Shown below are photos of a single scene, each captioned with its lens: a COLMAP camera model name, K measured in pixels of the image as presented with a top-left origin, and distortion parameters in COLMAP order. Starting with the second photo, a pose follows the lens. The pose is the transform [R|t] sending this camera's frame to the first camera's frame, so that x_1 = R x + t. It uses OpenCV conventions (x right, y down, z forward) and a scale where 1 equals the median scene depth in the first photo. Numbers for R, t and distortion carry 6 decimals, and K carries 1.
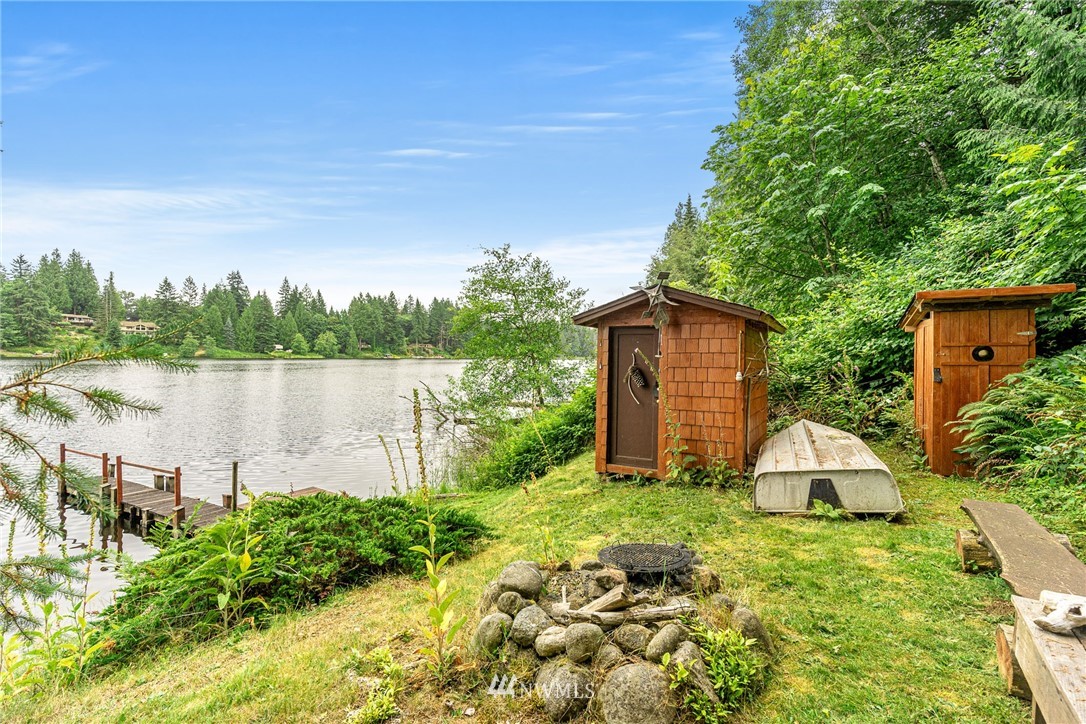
lens RADIAL K [[490.9, 0, 545.7], [0, 490.9, 360.4], [0, 0, 1]] dist [-0.008127, 0.004621]
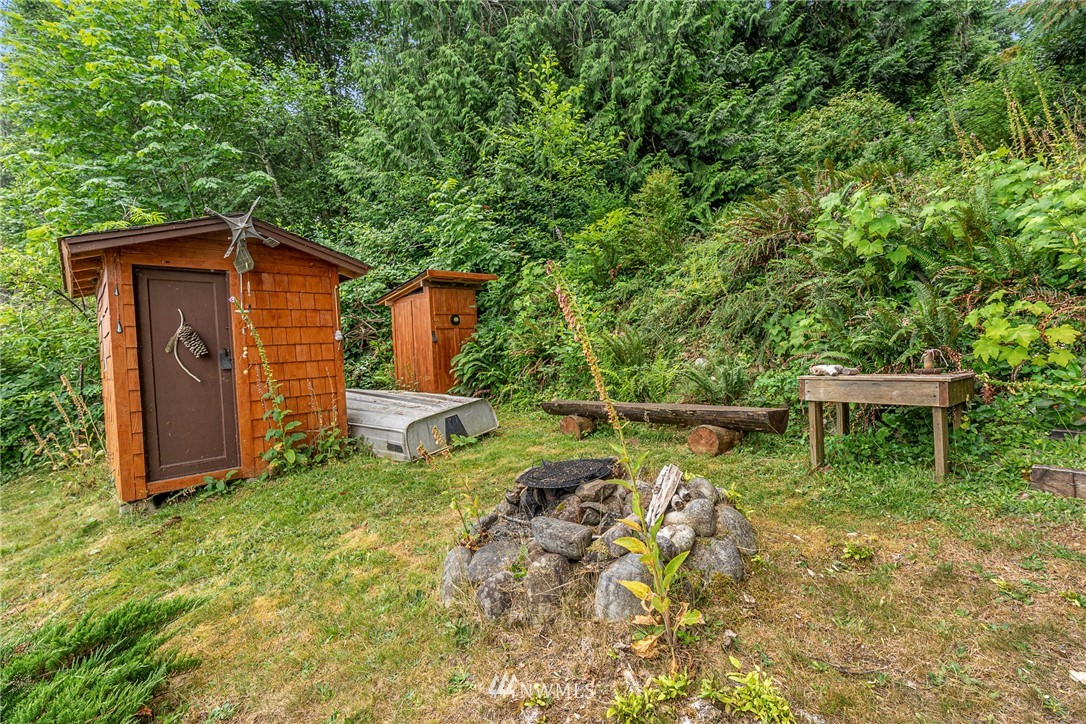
lens RADIAL K [[496.3, 0, 543.5], [0, 496.3, 359.6], [0, 0, 1]] dist [-0.011715, 0.001354]
pose [[0.261603, -0.039580, 0.964364, -0.380595], [0.054172, 0.998186, 0.026273, 0.070397], [-0.963654, 0.045368, 0.263272, 0.372235]]
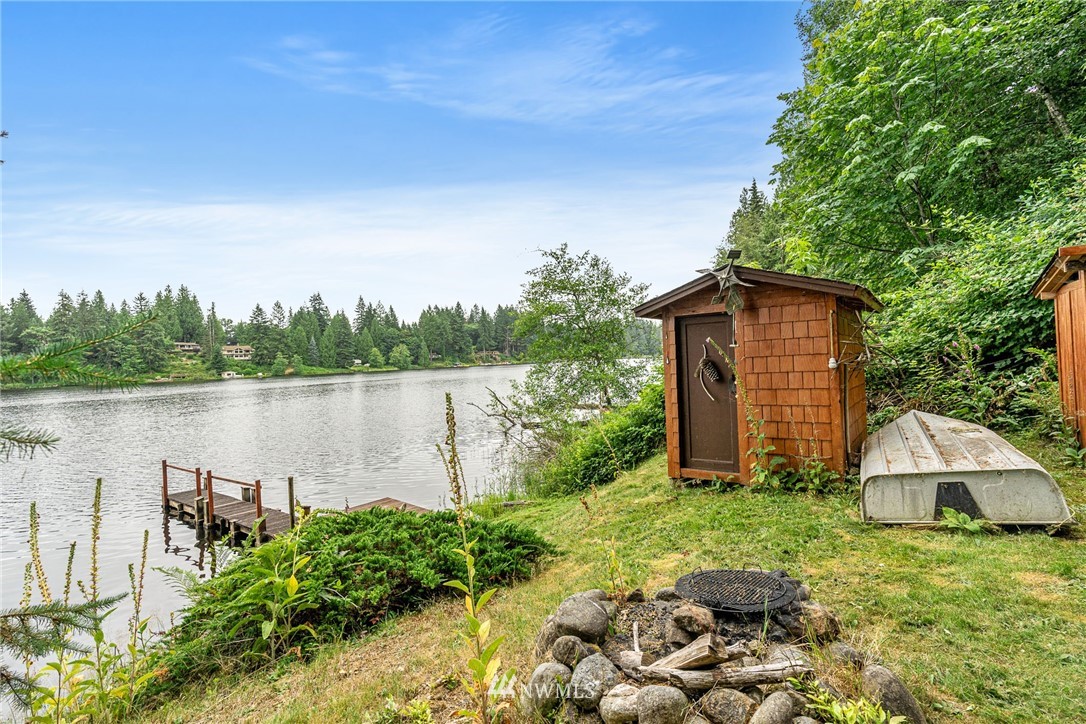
lens RADIAL K [[491.3, 0, 544.1], [0, 491.3, 355.9], [0, 0, 1]] dist [-0.004262, 0.001268]
pose [[0.989106, -0.055480, -0.136353, 0.010946], [0.053648, 0.998414, -0.017083, 0.006990], [0.137084, 0.009582, 0.990513, 0.073201]]
